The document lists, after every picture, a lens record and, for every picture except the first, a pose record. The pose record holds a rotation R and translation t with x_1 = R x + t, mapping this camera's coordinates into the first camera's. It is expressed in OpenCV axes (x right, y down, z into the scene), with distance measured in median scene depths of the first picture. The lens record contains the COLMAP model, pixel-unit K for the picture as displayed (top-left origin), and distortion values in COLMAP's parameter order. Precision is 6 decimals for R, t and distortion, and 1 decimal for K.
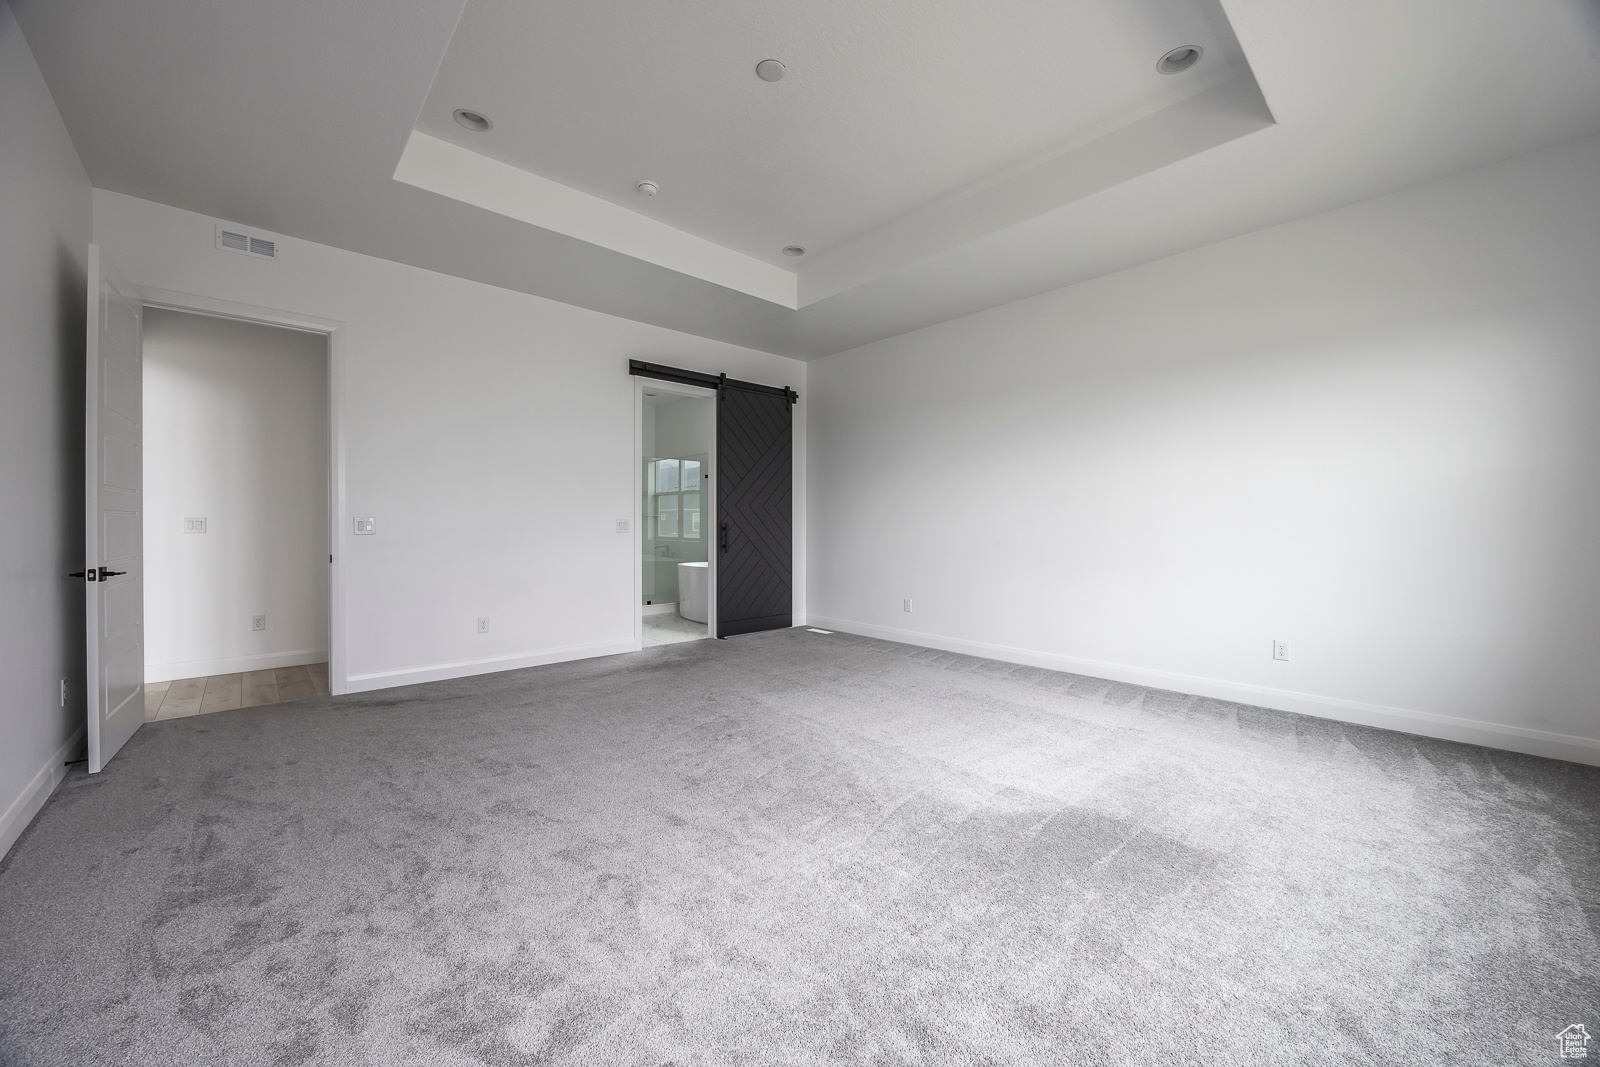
lens RADIAL K [[617.2, 0, 799.3], [0, 617.2, 529.0], [0, 0, 1]] dist [-0.000542, -0.000520]
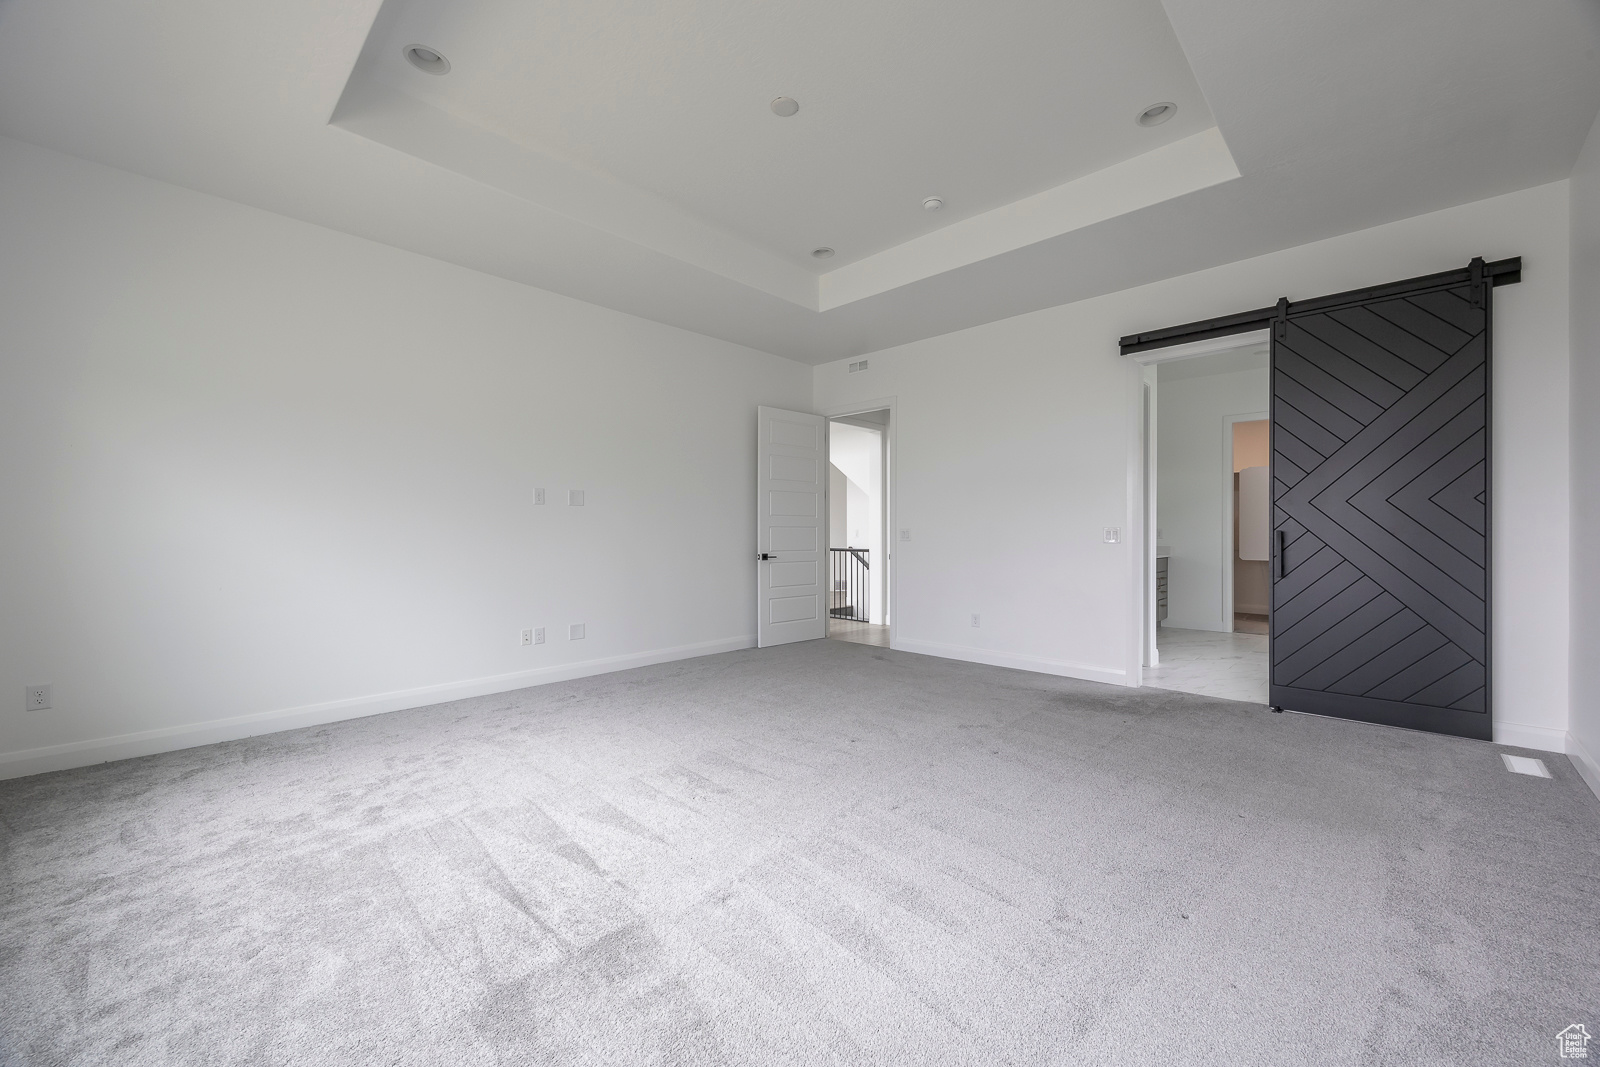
lens RADIAL K [[617.2, 0, 796.4], [0, 617.2, 534.2], [0, 0, 1]] dist [-0.000542, -0.000520]
pose [[0.066800, 0.001905, -0.997765, 0.482303], [-0.006211, 0.999980, 0.001493, -0.004386], [0.997747, 0.006098, 0.066811, 0.451284]]
